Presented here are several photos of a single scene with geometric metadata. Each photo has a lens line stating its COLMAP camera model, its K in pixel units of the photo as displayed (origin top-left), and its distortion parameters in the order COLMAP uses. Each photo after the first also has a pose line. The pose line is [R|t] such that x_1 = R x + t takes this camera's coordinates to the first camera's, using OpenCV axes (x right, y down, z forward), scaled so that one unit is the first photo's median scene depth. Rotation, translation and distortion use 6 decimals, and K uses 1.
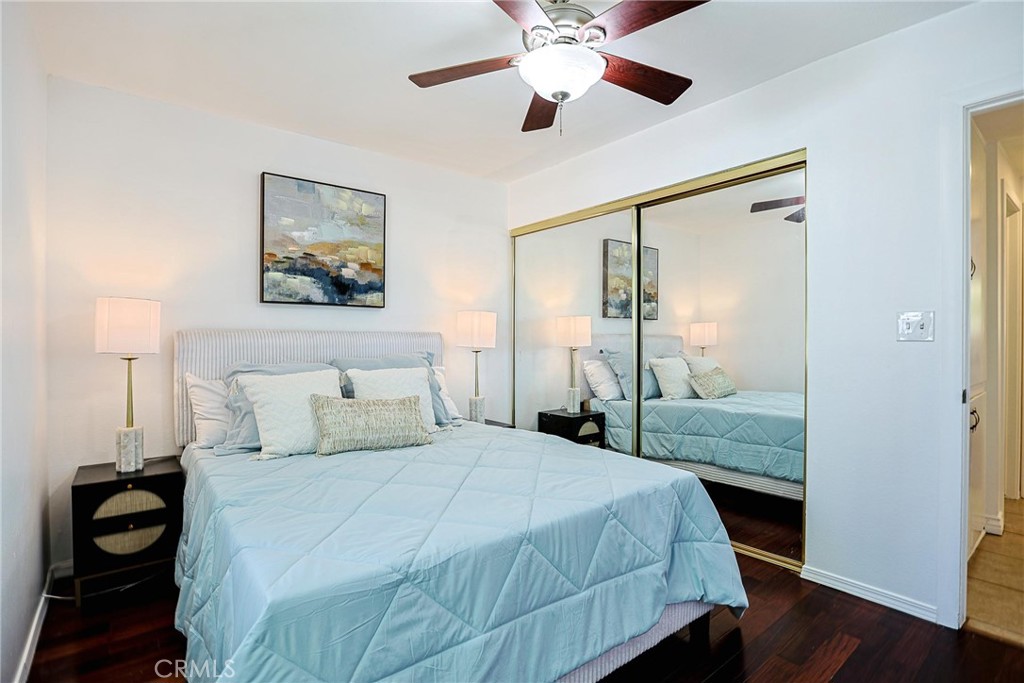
lens RADIAL K [[501.6, 0, 534.8], [0, 501.6, 323.7], [0, 0, 1]] dist [-0.000384, 0.023736]
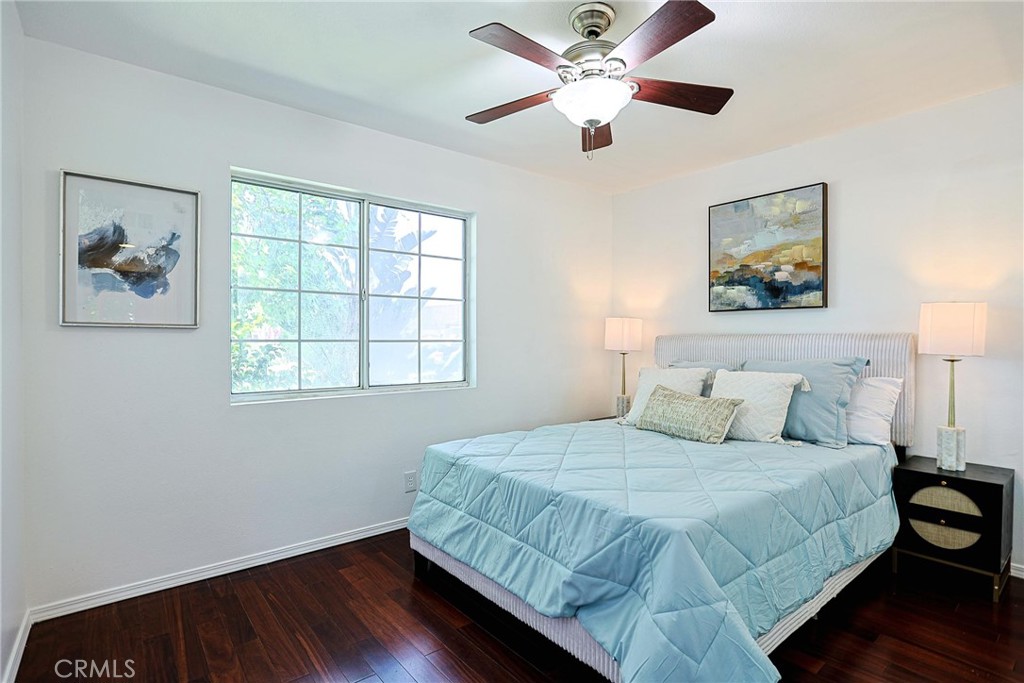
lens RADIAL K [[505.6, 0, 517.6], [0, 505.6, 343.1], [0, 0, 1]] dist [-0.059182, 0.024735]
pose [[-0.002541, 0.006909, -0.999973, 0.650465], [0.029353, 0.999546, 0.006831, 0.011584], [0.999566, -0.029335, -0.002743, 0.484491]]
